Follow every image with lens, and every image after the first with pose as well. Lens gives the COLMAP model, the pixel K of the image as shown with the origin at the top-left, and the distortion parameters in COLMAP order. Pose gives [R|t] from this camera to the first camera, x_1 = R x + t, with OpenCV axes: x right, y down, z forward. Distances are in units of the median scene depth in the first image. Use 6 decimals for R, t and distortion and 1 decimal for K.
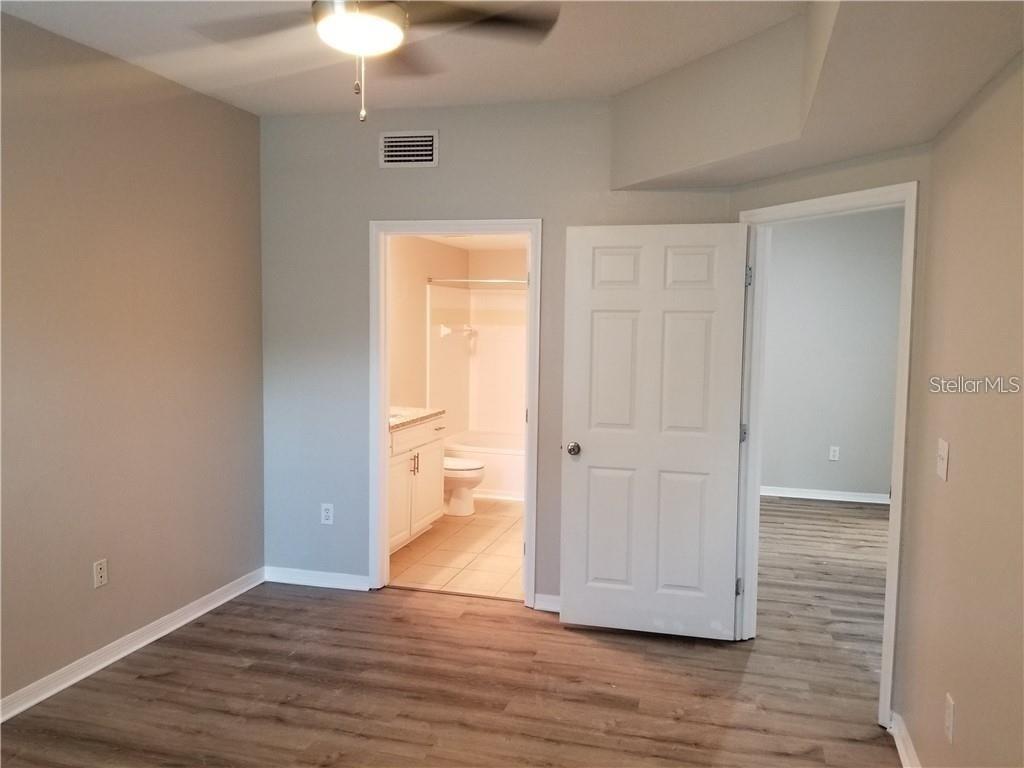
lens RADIAL K [[793.6, 0, 521.0], [0, 793.6, 344.1], [0, 0, 1]] dist [0.056971, -0.099629]
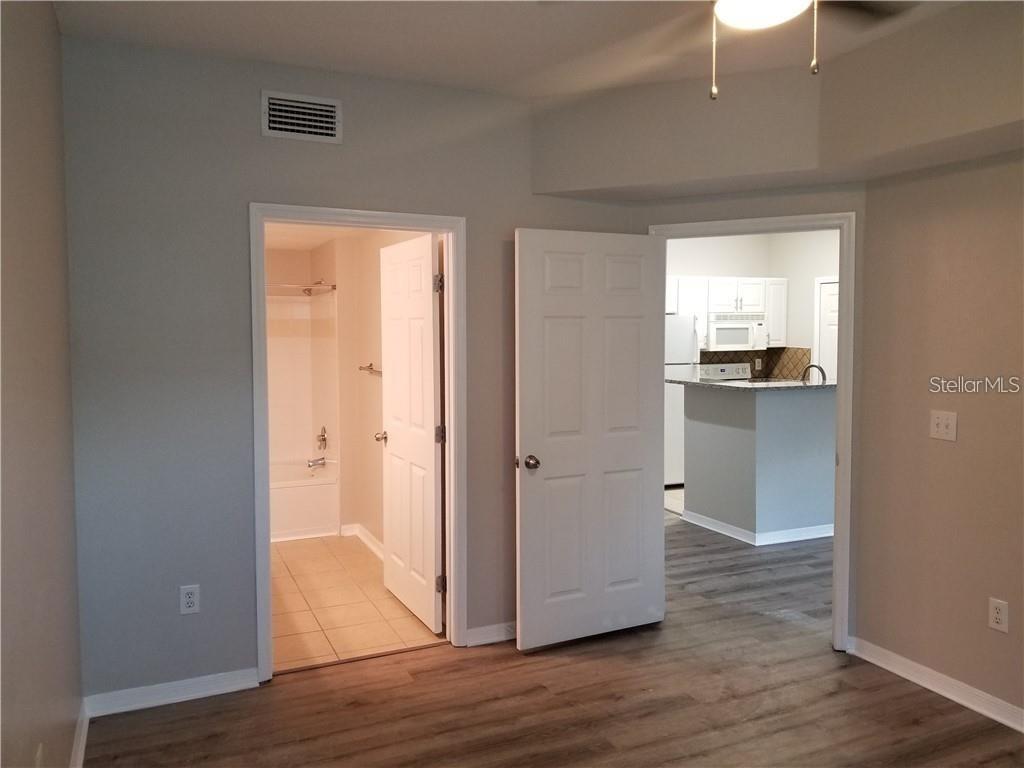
lens RADIAL K [[793.6, 0, 509.3], [0, 793.6, 342.8], [0, 0, 1]] dist [0.056971, -0.099629]
pose [[0.766582, -0.029561, 0.641466, -0.519665], [0.036258, 0.999339, 0.002723, -0.013782], [-0.641122, 0.021171, 0.767147, 0.266525]]
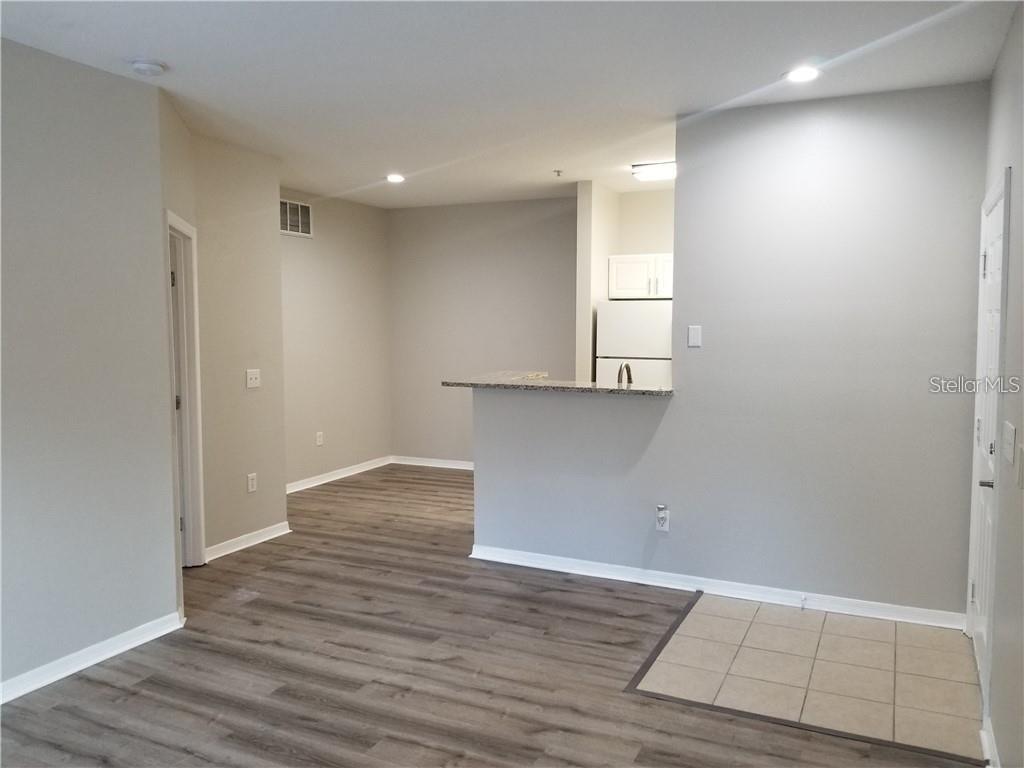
lens RADIAL K [[793.6, 0, 516.0], [0, 793.6, 386.1], [0, 0, 1]] dist [0.056971, -0.099629]
pose [[0.986621, 0.000494, -0.163030, 0.909764], [0.008751, 0.998393, 0.055984, 0.017602], [0.162796, -0.056662, 0.985031, -0.129774]]
